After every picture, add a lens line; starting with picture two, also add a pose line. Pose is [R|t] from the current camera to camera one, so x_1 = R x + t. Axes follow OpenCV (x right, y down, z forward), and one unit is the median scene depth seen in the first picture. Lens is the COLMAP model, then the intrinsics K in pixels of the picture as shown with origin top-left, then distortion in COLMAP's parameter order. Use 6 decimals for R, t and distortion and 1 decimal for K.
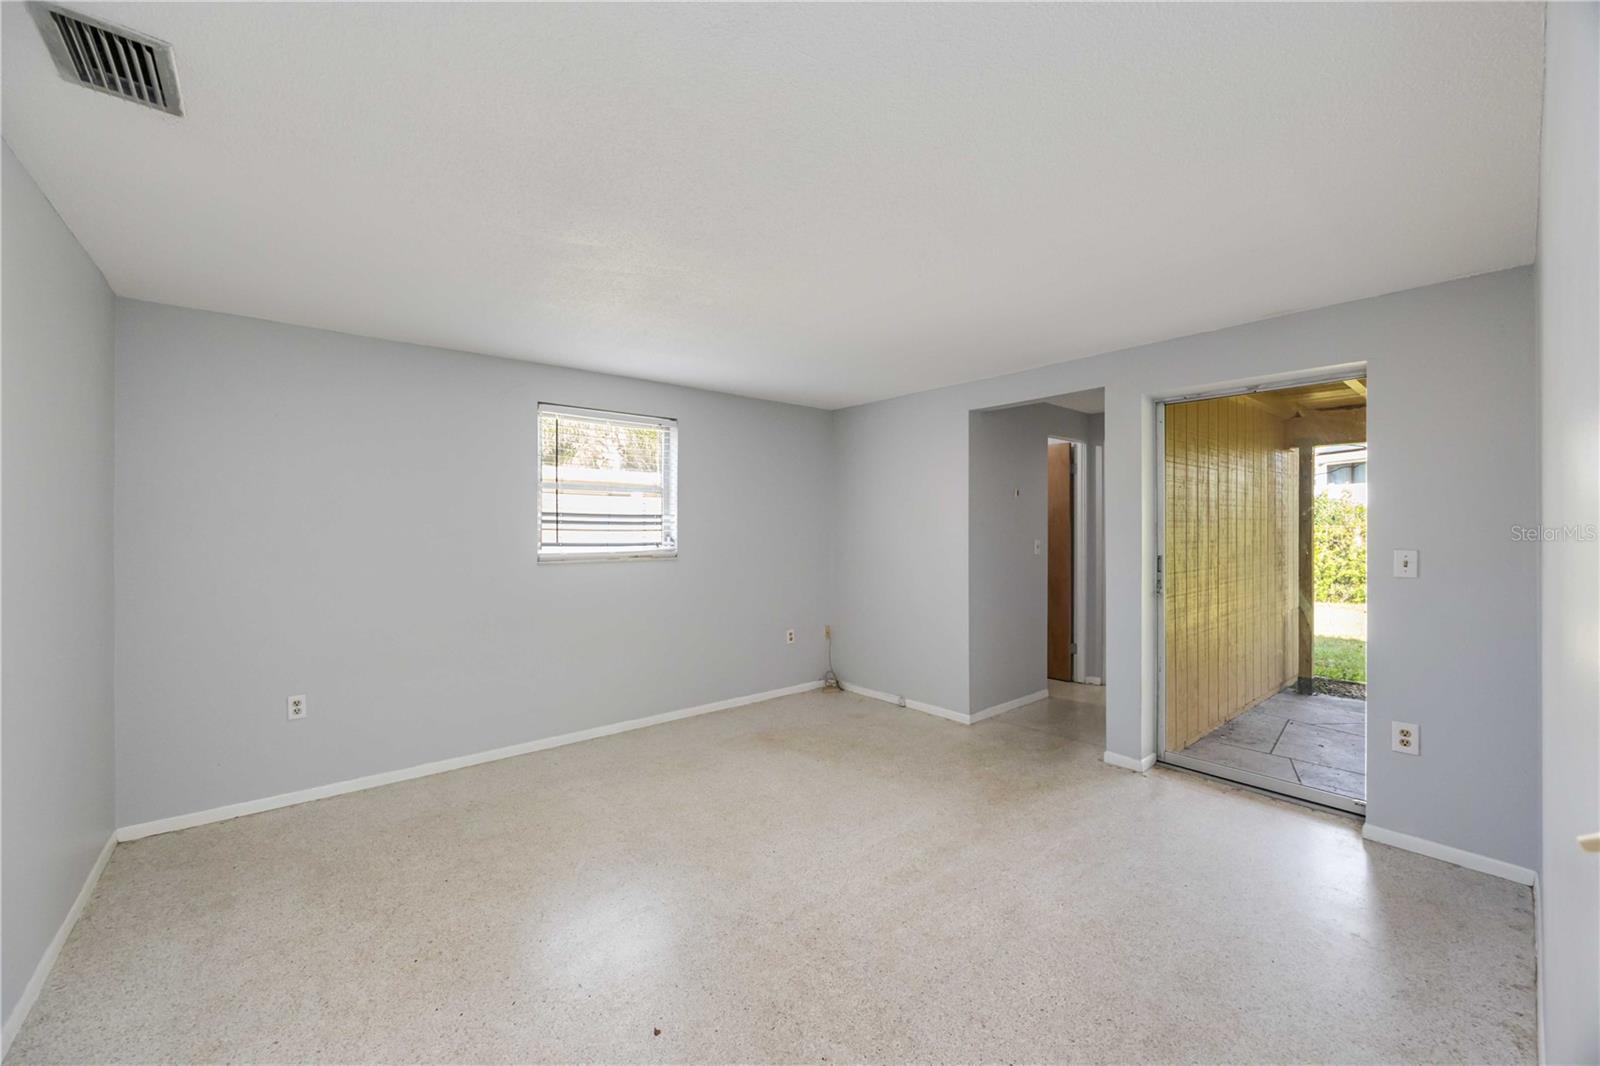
lens RADIAL K [[617.8, 0, 796.2], [0, 617.8, 550.3], [0, 0, 1]] dist [-0.002337, -0.000038]
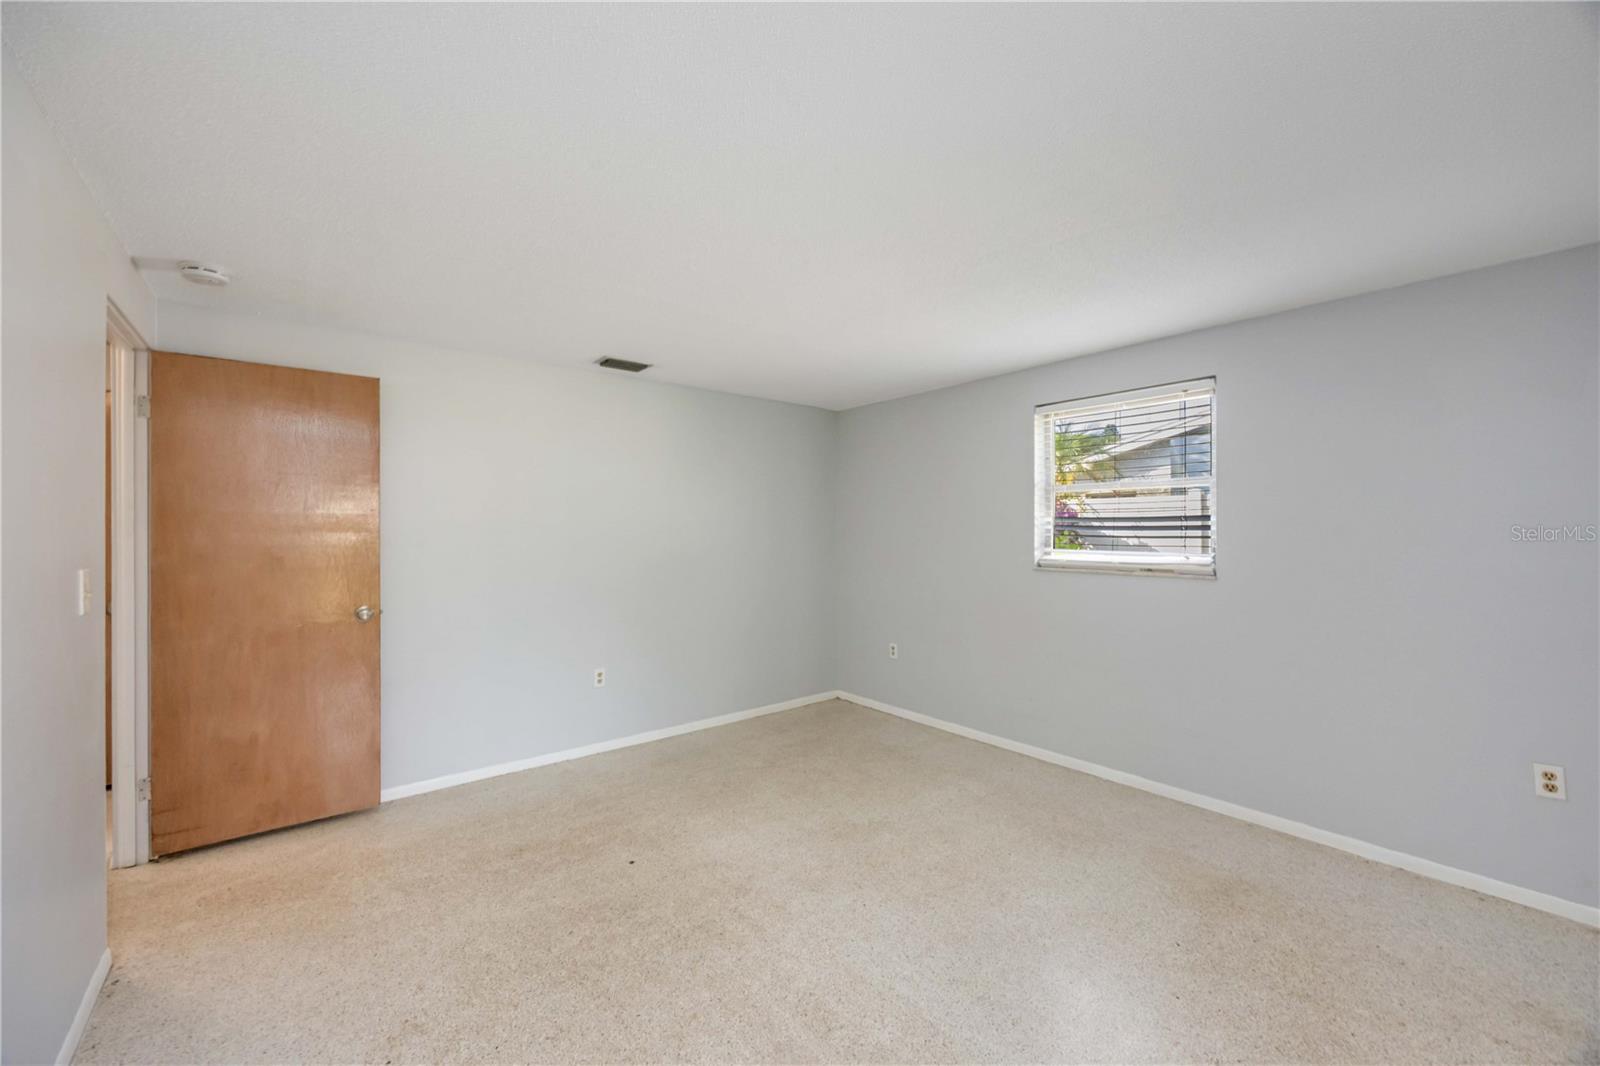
lens RADIAL K [[617.8, 0, 796.2], [0, 617.8, 550.3], [0, 0, 1]] dist [-0.002337, -0.000038]
pose [[-0.009519, 0.030122, -0.999501, 0.655132], [-0.035893, 0.998892, 0.030445, -0.027281], [0.999310, 0.036165, -0.008427, 0.714246]]
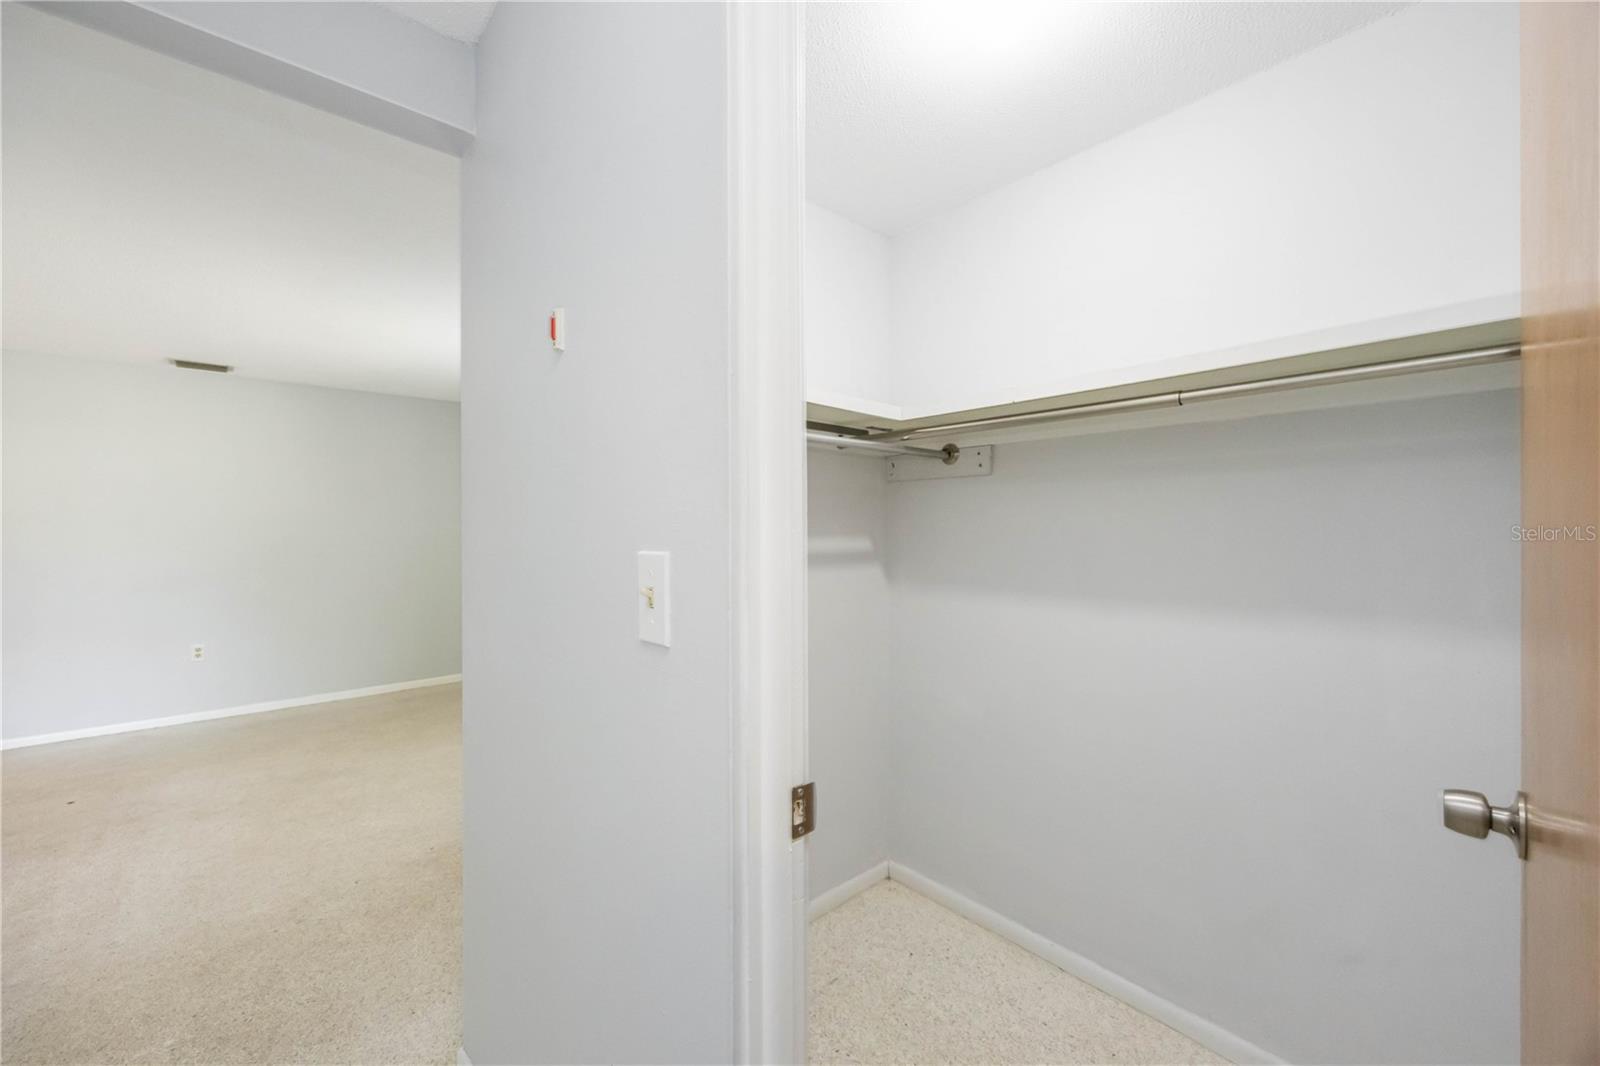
lens RADIAL K [[625.2, 0, 796.6], [0, 625.2, 539.6], [0, 0, 1]] dist [0.000590, 0.000087]
pose [[0.034899, 0.021251, -0.999165, 0.823627], [-0.034354, 0.999209, 0.020052, -0.037913], [0.998800, 0.033626, 0.035601, 1.524031]]
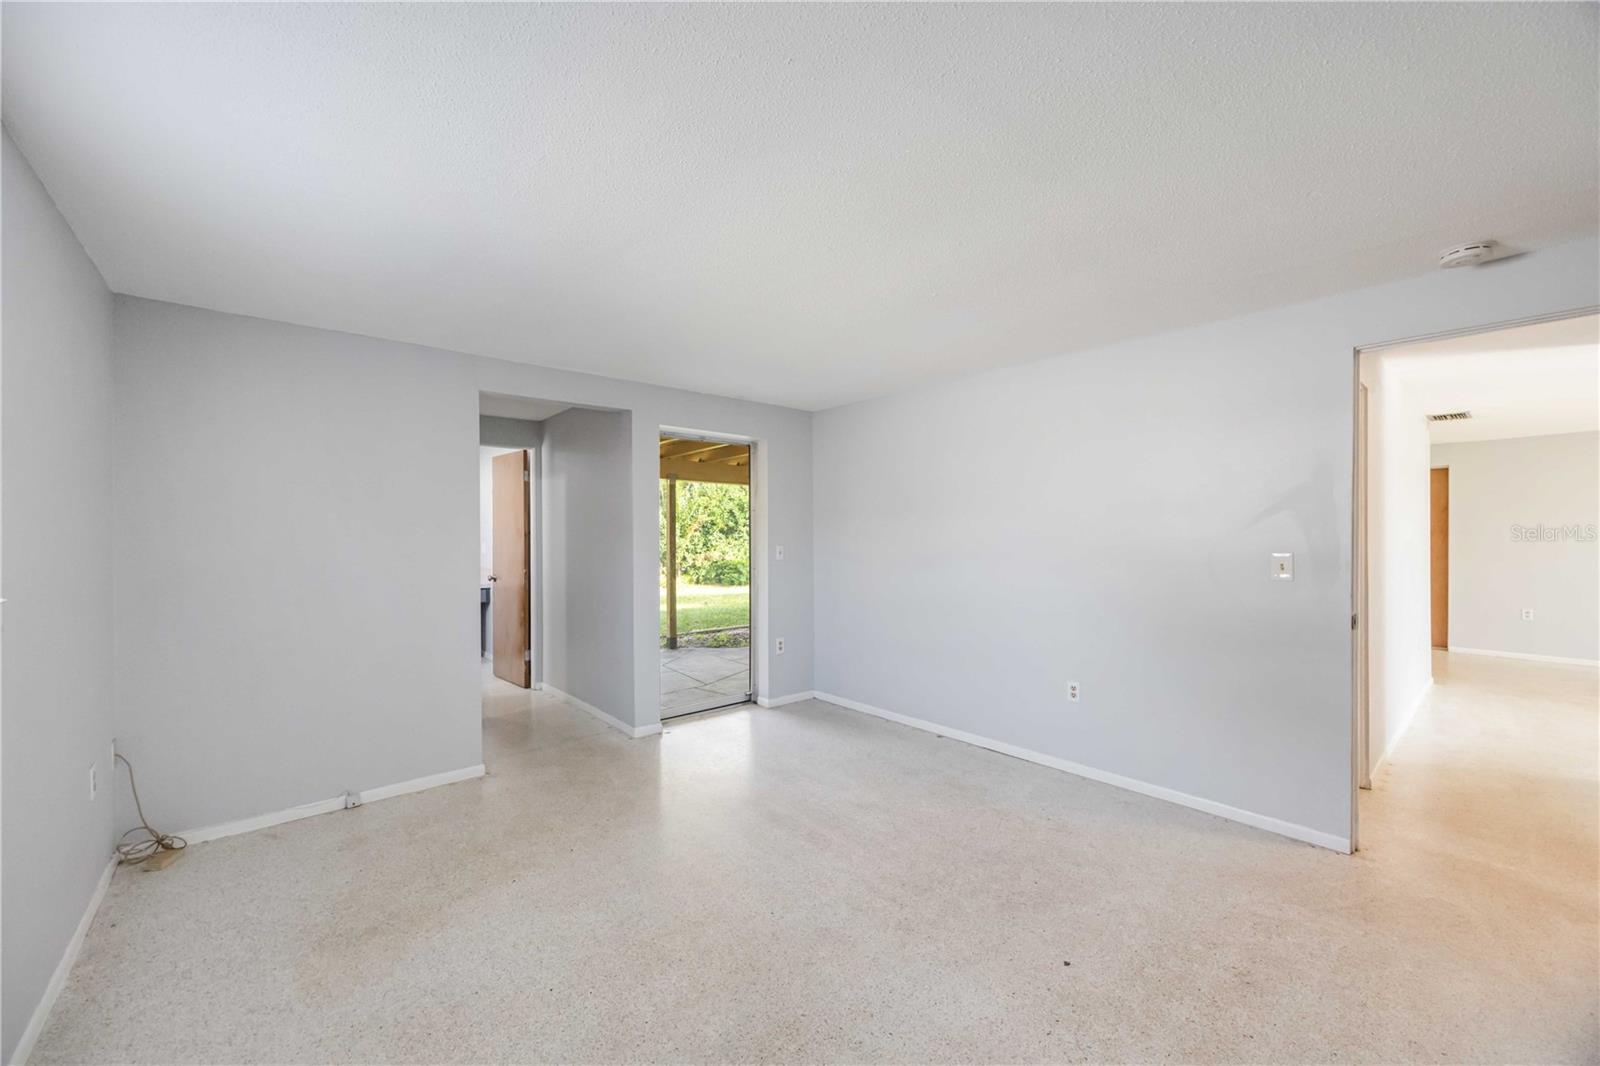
lens RADIAL K [[617.8, 0, 796.2], [0, 617.8, 550.3], [0, 0, 1]] dist [-0.002337, -0.000038]
pose [[-0.016433, -0.024859, 0.999556, -0.698859], [0.039746, 0.998884, 0.025496, -0.024822], [-0.999075, 0.040148, -0.015427, 0.768228]]
